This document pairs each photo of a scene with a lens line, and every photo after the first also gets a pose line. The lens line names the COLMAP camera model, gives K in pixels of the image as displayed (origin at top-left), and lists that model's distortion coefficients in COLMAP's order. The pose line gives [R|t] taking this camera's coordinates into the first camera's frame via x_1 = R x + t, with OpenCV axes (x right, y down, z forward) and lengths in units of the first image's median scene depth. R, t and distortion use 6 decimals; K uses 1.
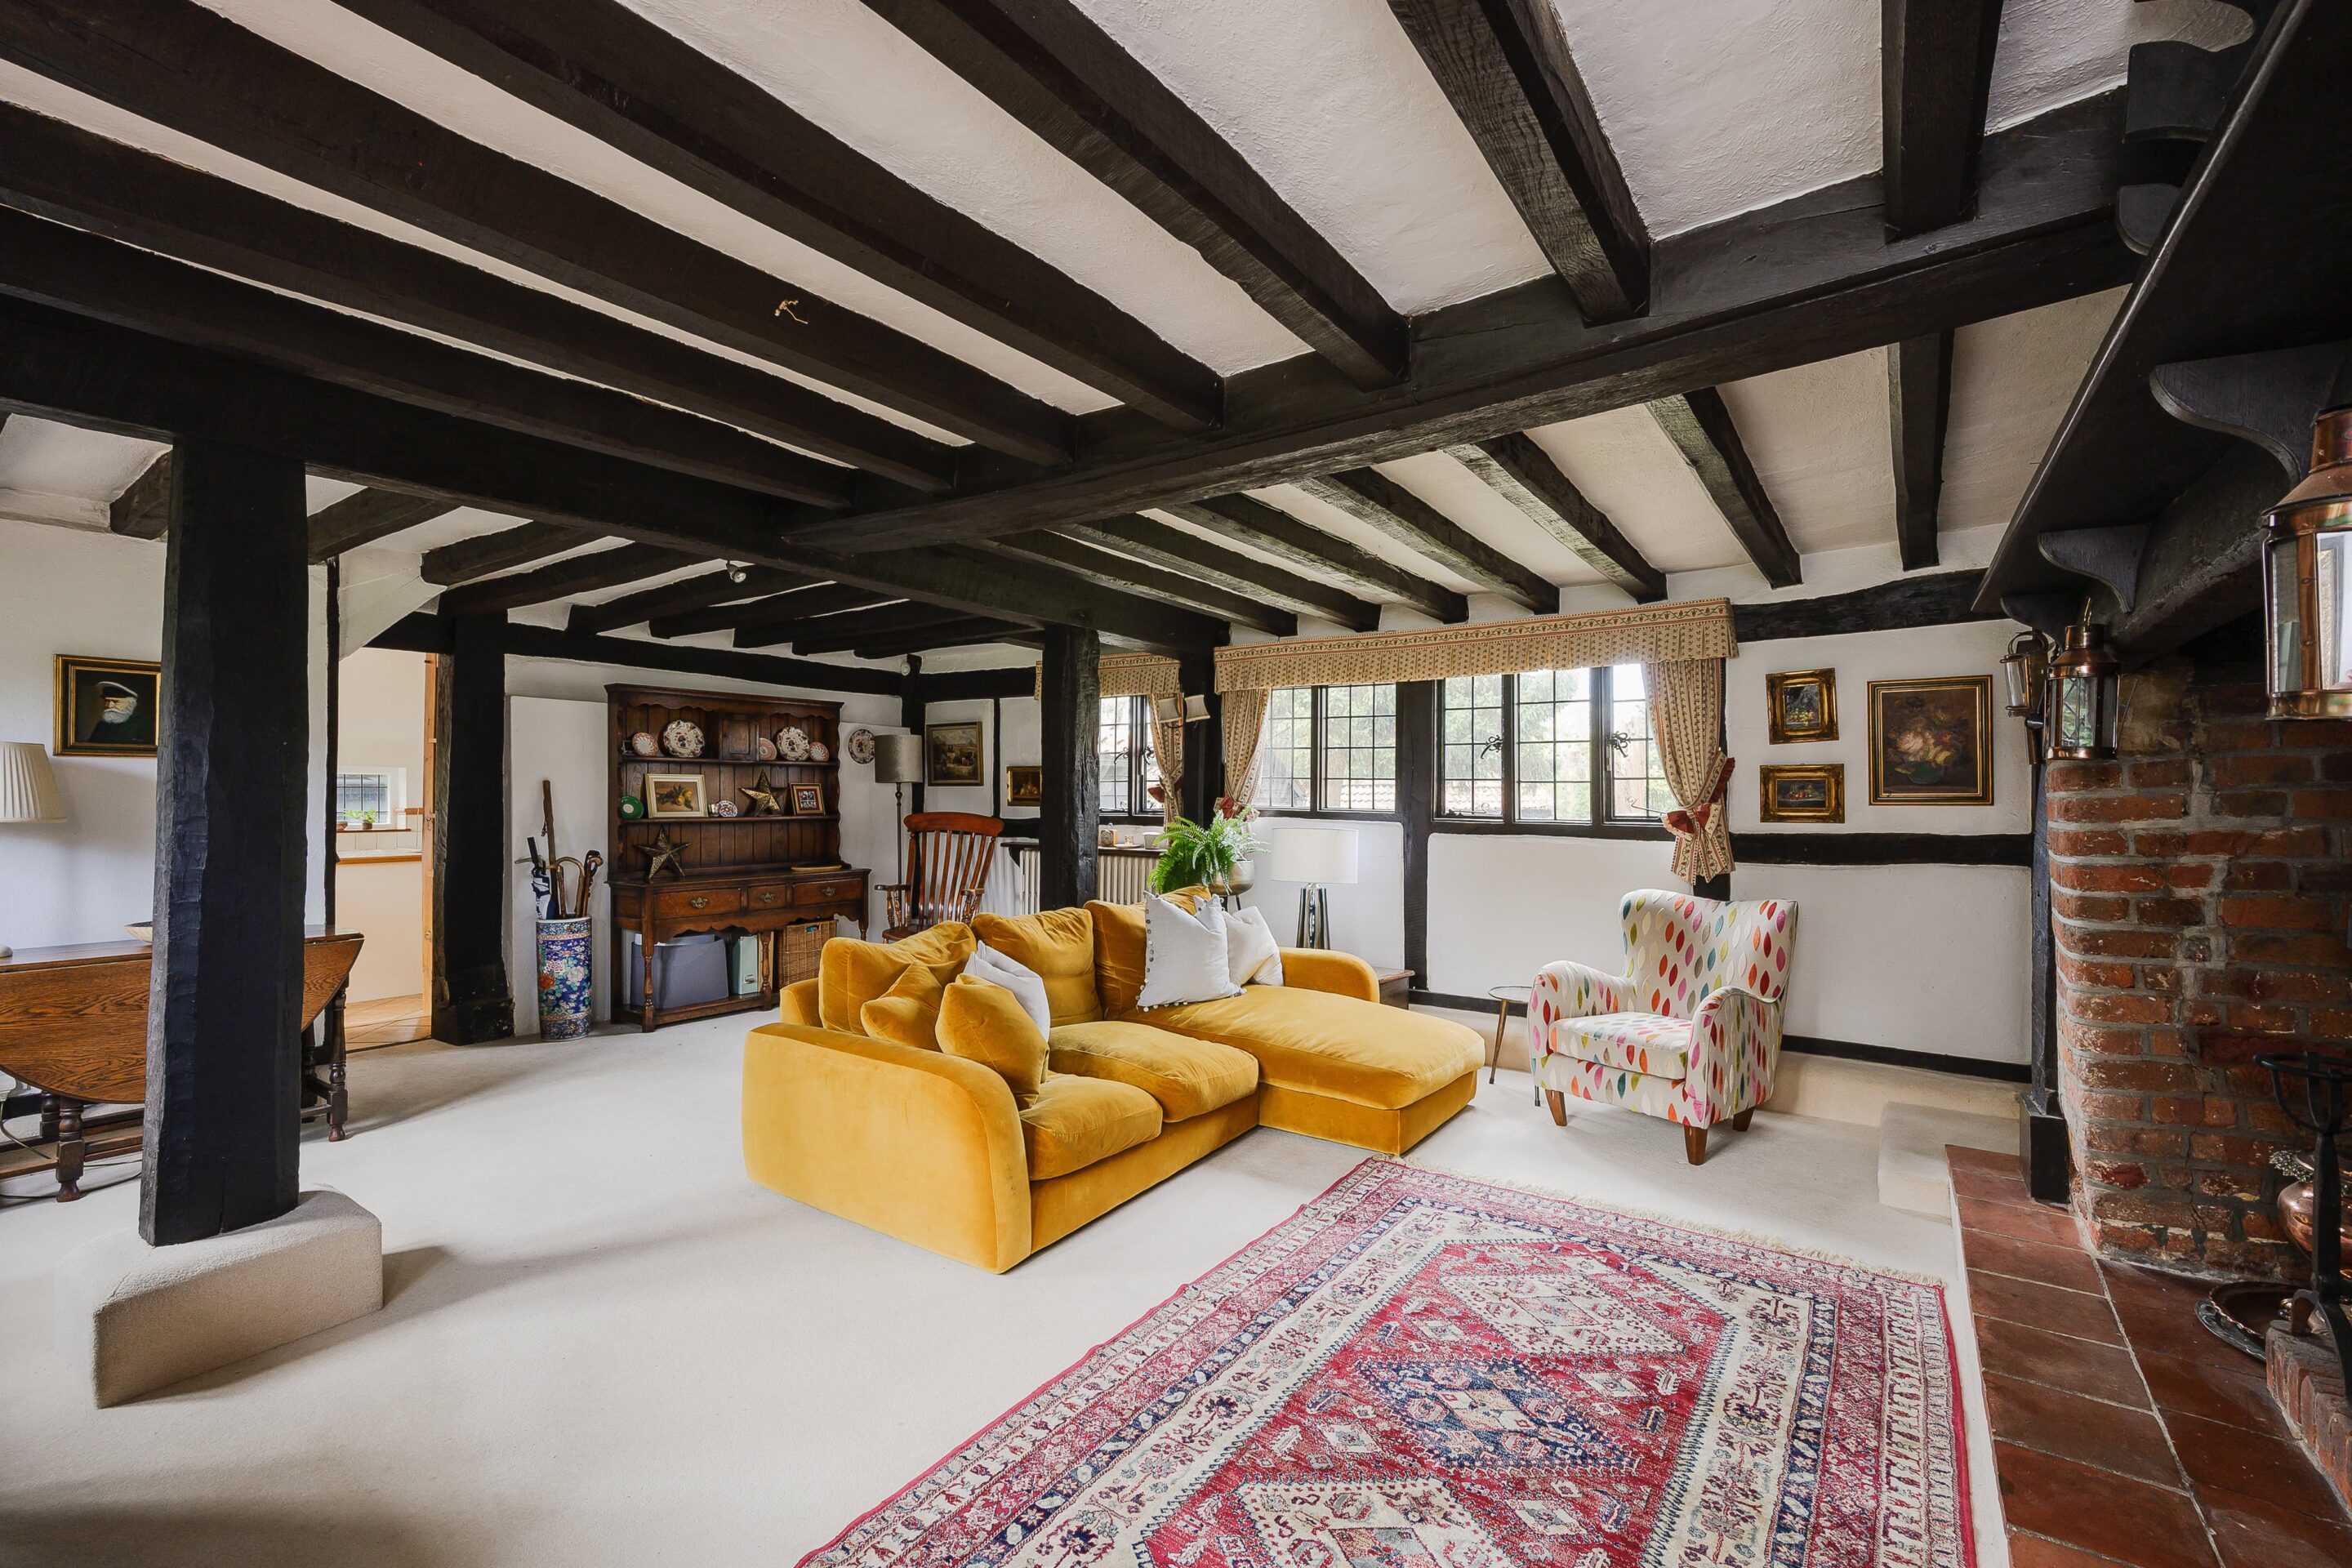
lens RADIAL K [[1000.6, 0, 1179.9], [0, 1000.6, 775.8], [0, 0, 1]] dist [0.001245, -0.000015]
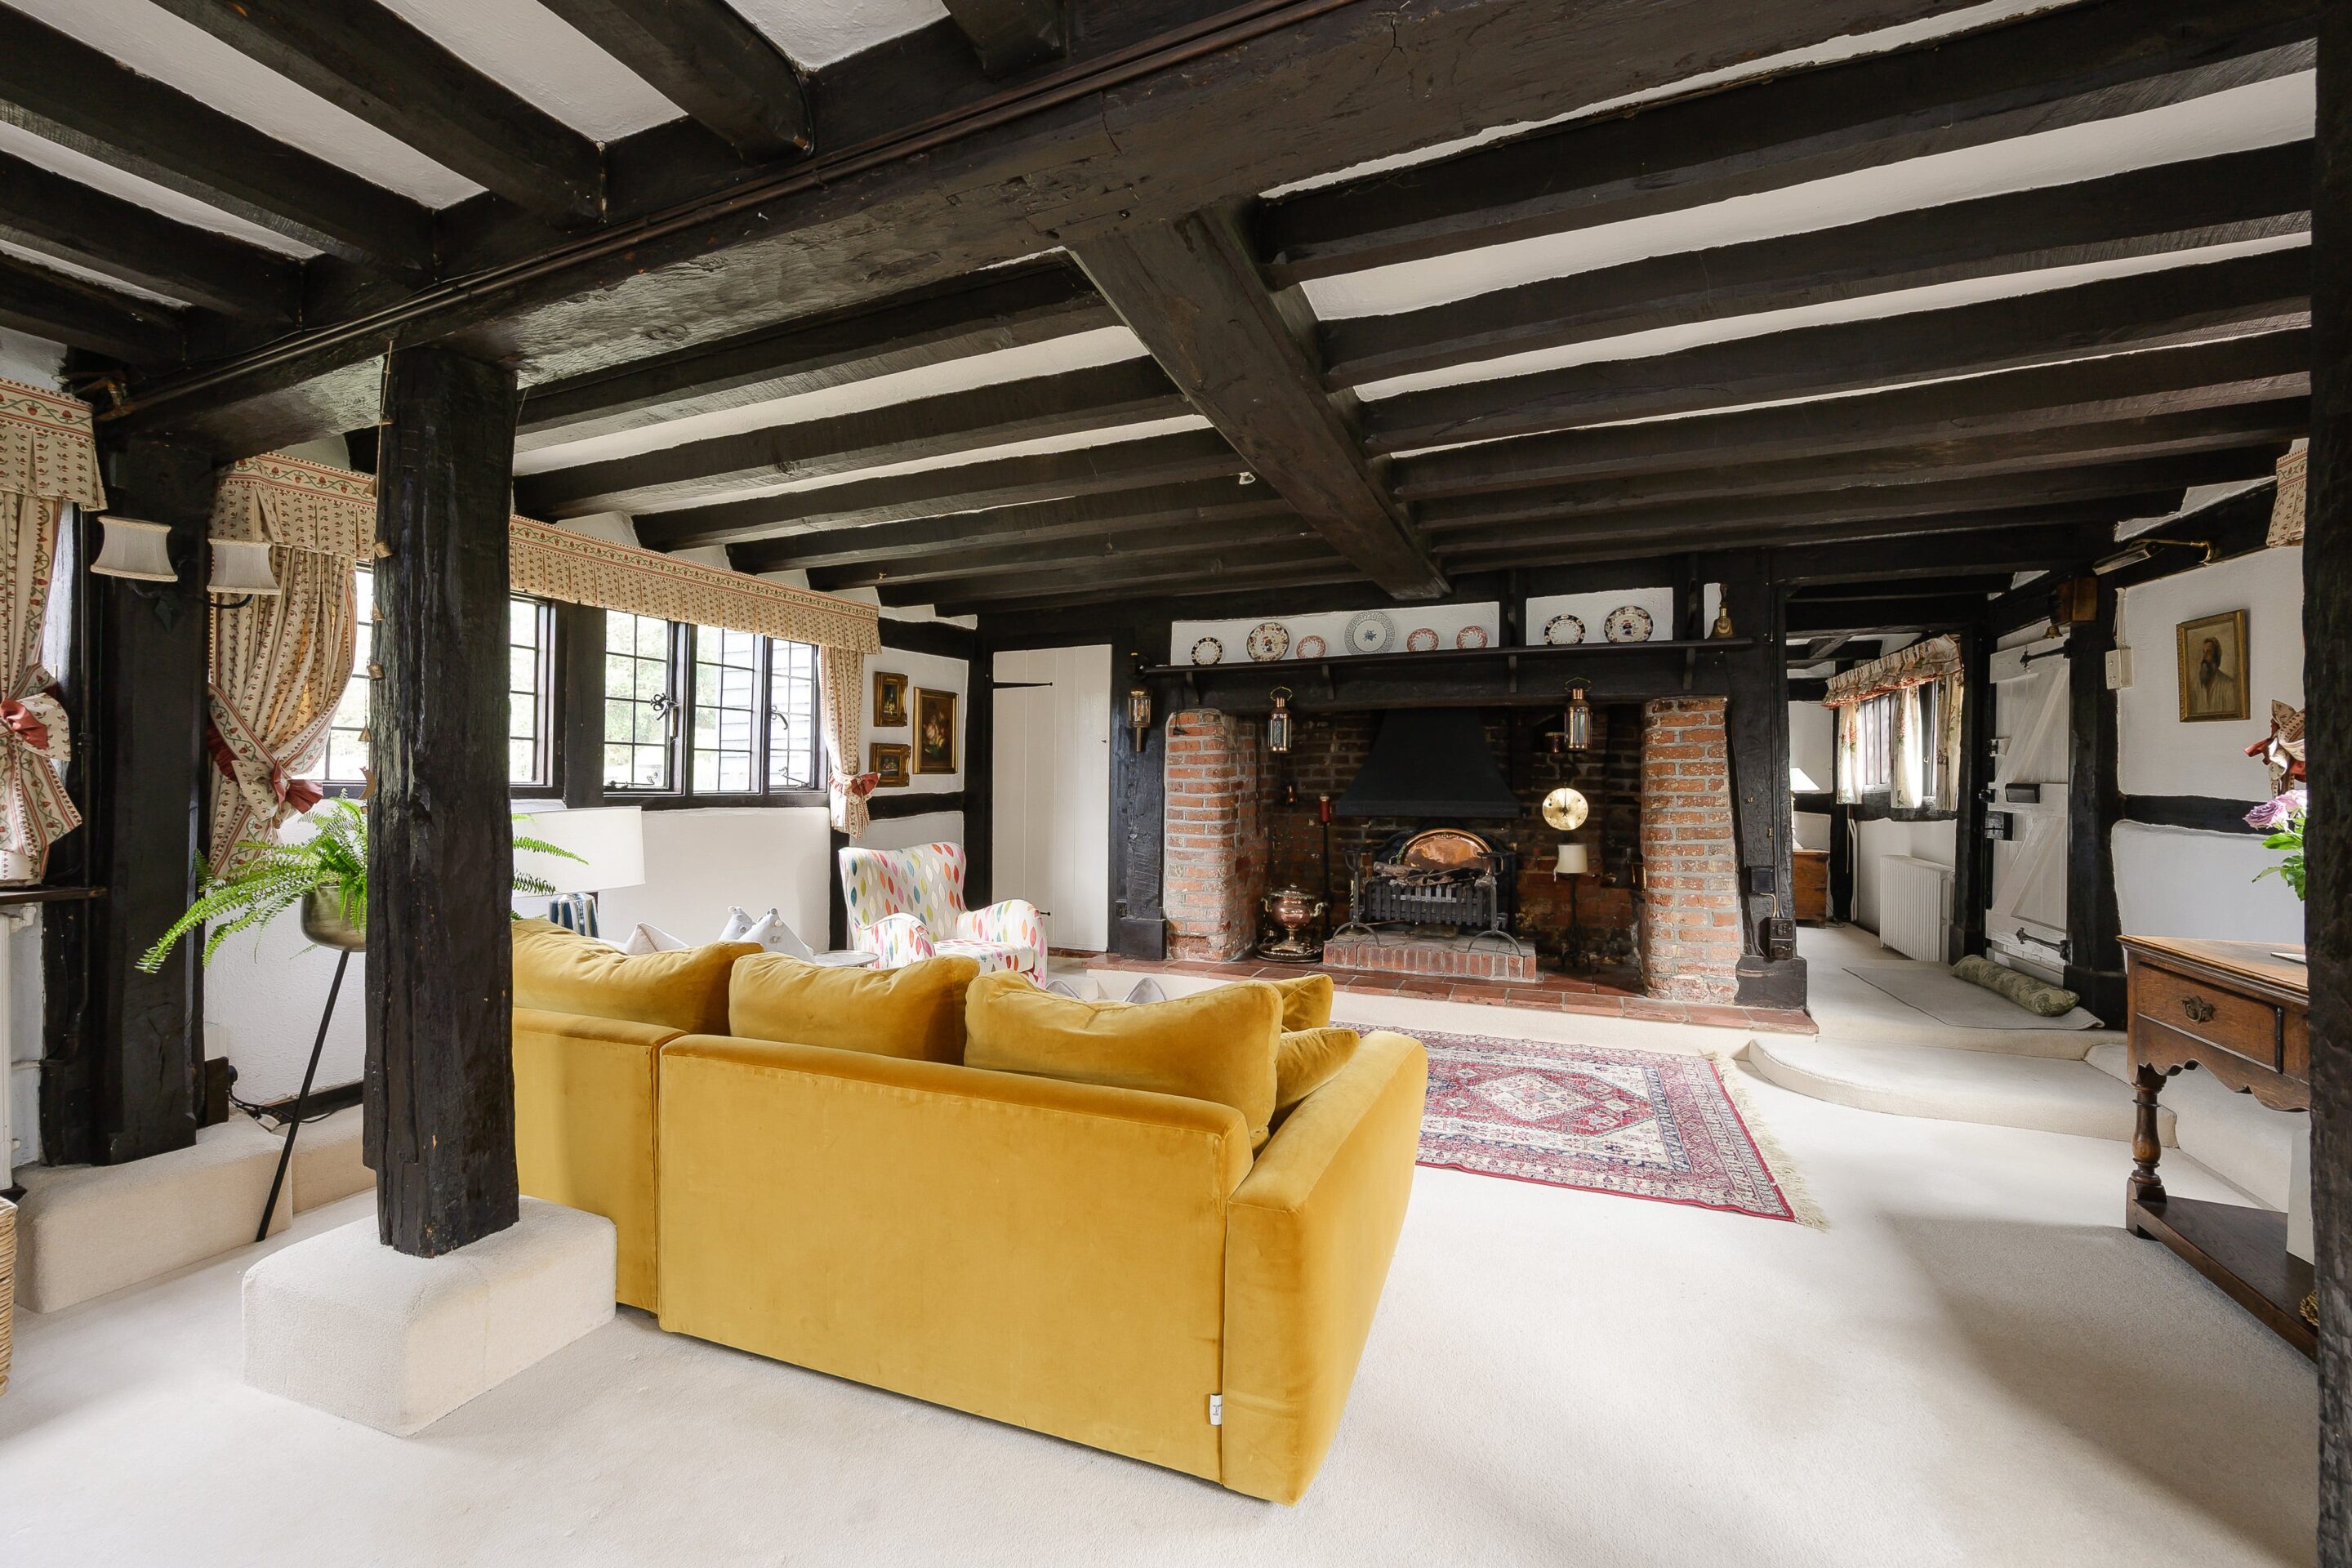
lens RADIAL K [[944.6, 0, 1175.4], [0, 944.6, 783.6], [0, 0, 1]] dist [0.002939, 0.000151]
pose [[-0.218105, 0.002456, 0.975922, -0.674007], [-0.009288, 0.999946, -0.004592, 0.043426], [-0.975881, -0.010066, -0.218070, 0.902155]]
